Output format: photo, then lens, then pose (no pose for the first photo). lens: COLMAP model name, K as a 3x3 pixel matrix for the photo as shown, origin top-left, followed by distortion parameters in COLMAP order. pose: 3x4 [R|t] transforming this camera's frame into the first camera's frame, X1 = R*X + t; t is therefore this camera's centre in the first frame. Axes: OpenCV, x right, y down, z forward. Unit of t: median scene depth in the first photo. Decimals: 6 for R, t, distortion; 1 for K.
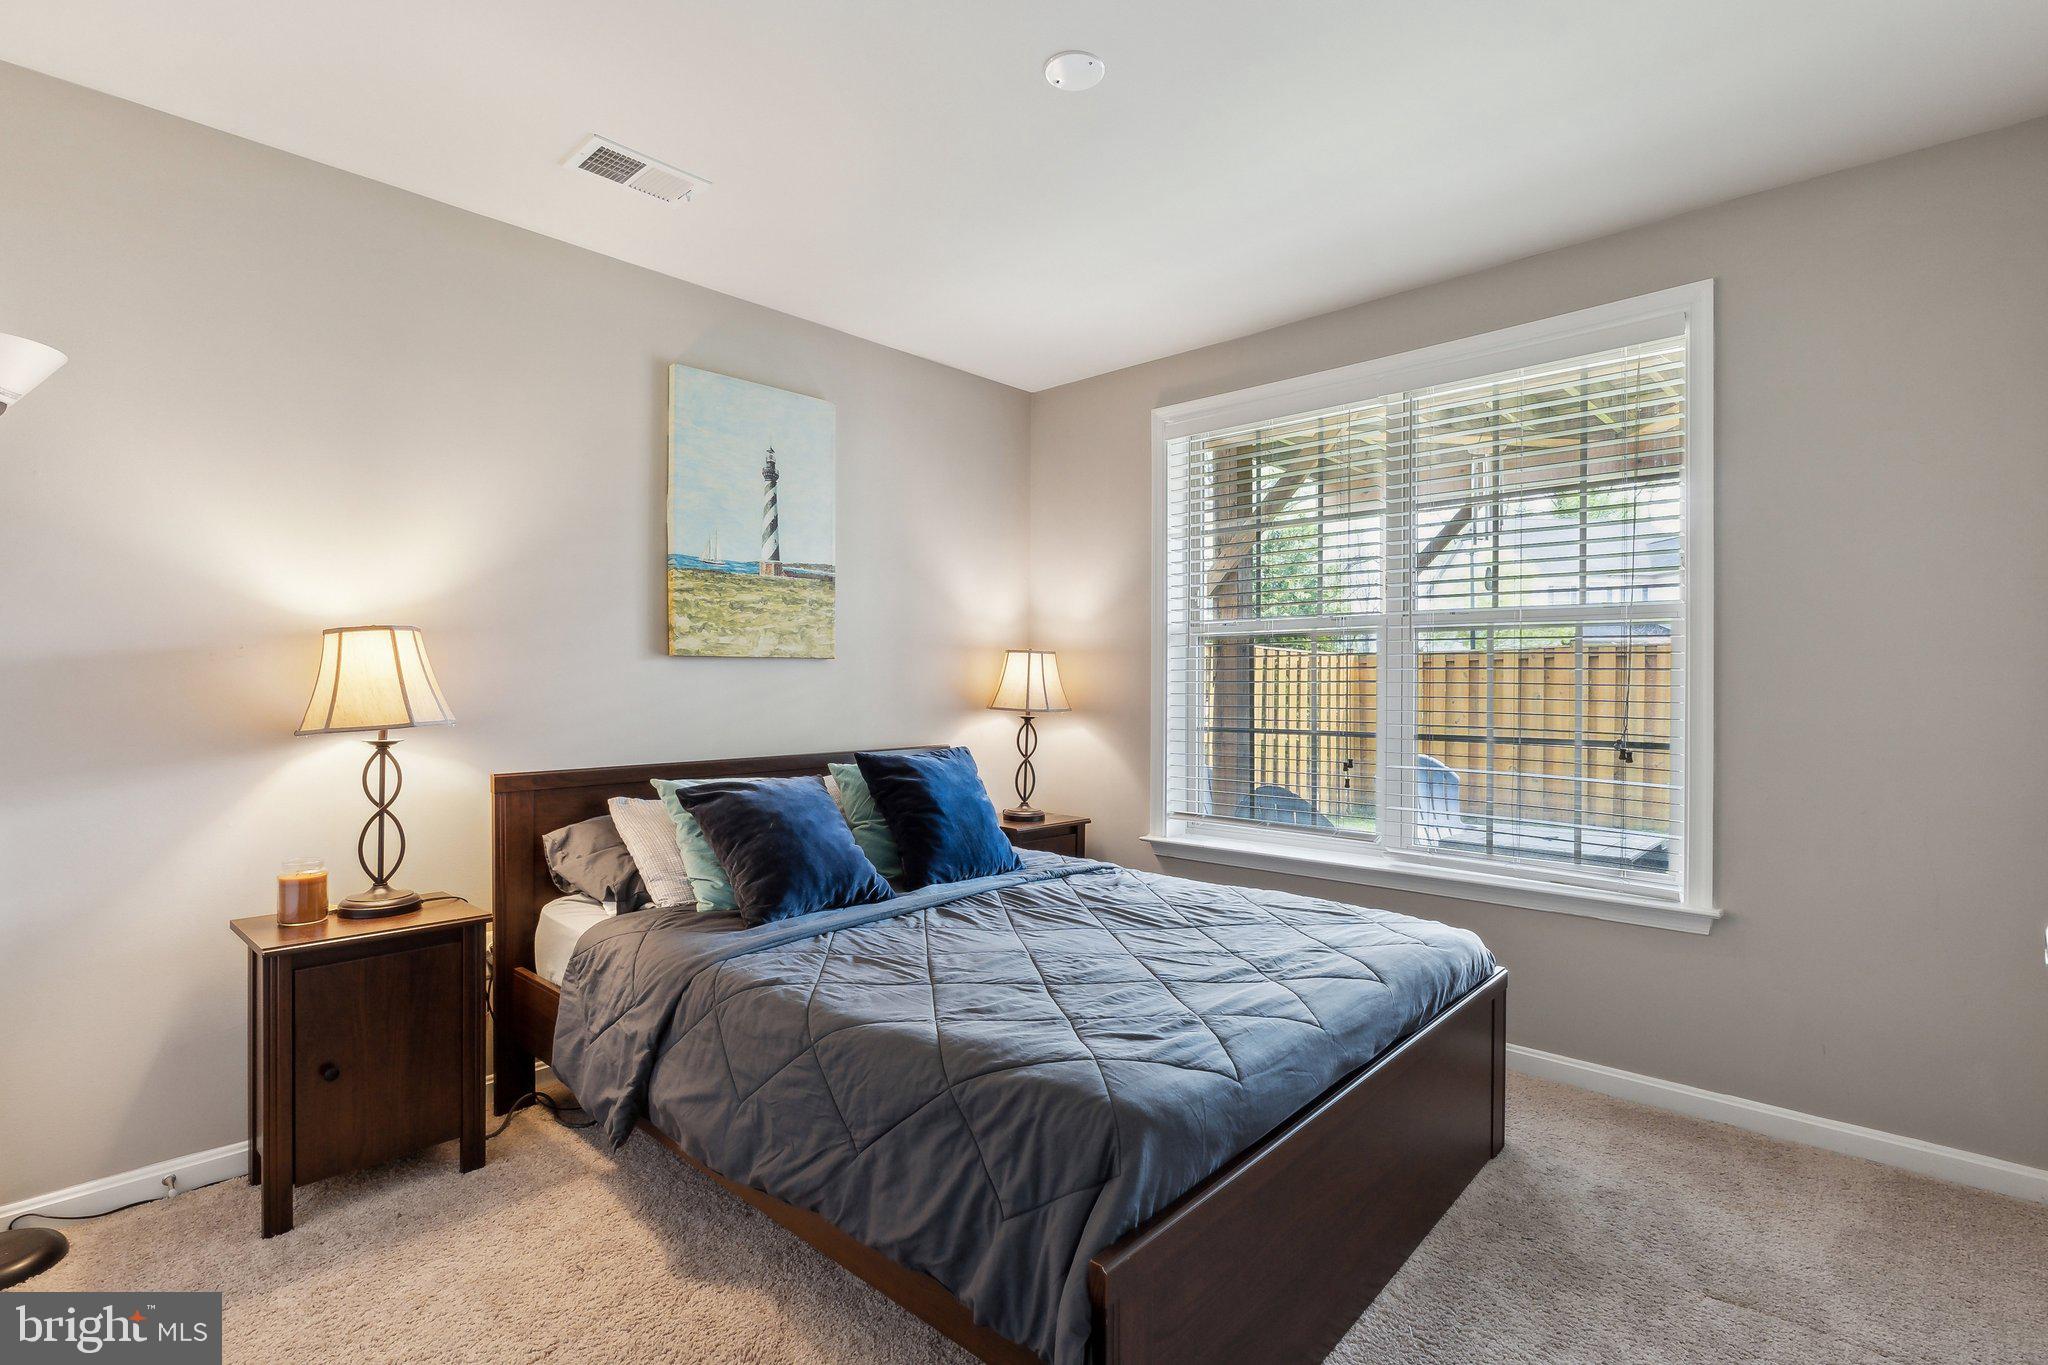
lens RADIAL K [[971.1, 0, 1020.8], [0, 971.1, 687.5], [0, 0, 1]] dist [0.003915, 0.000665]
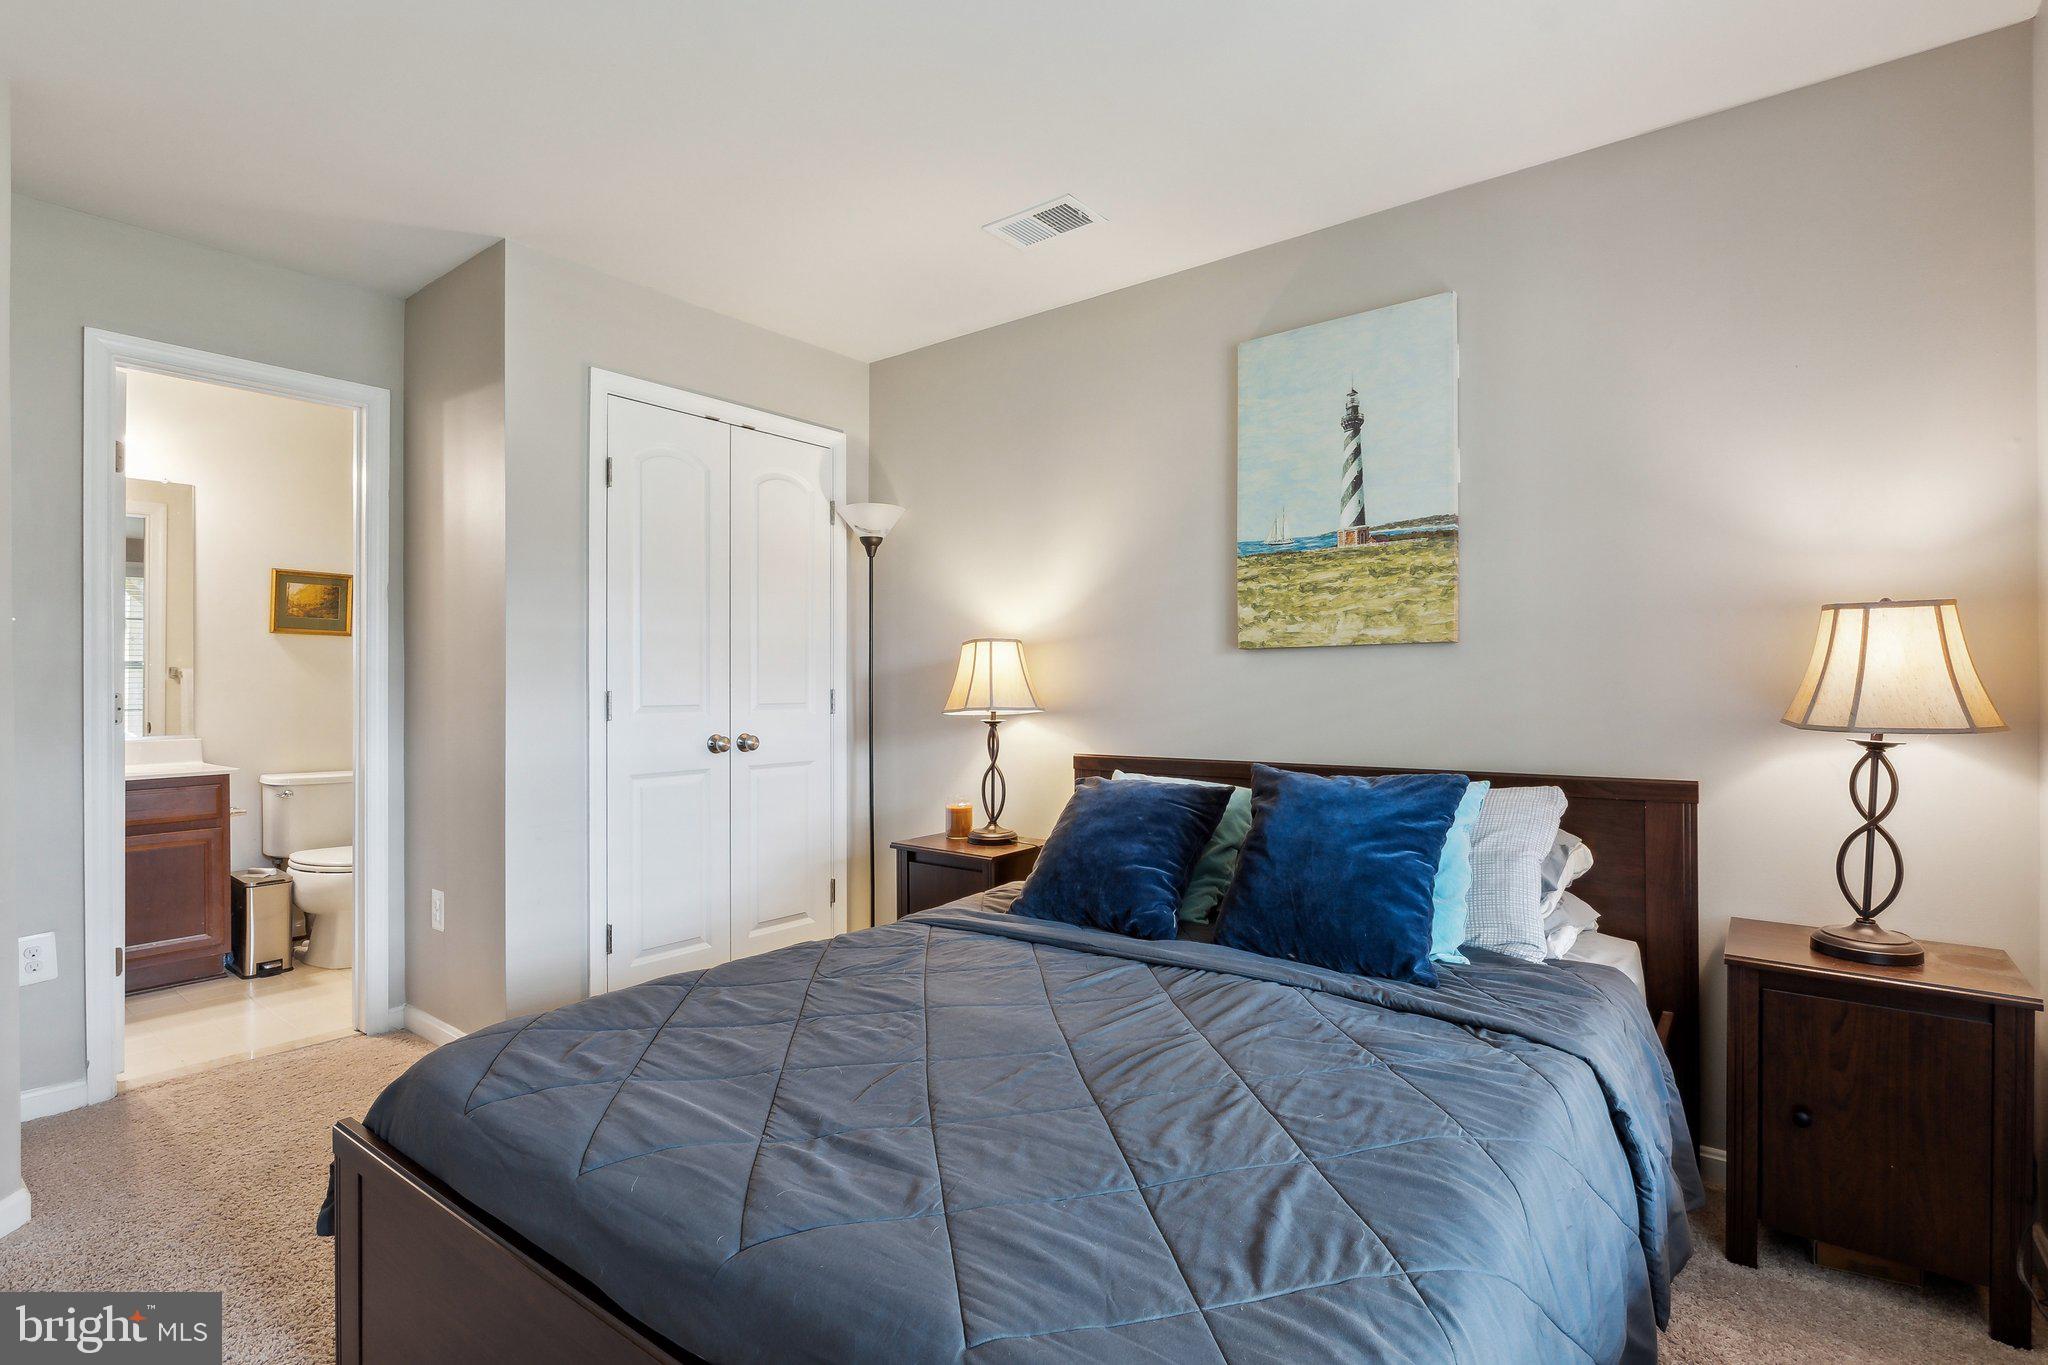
lens RADIAL K [[971.1, 0, 1022.7], [0, 971.1, 680.7], [0, 0, 1]] dist [0.003915, 0.000665]
pose [[0.104199, -0.002858, -0.994552, 0.527516], [0.002593, 0.999993, -0.002602, 0.000272], [0.994553, -0.002308, 0.104206, 0.637347]]
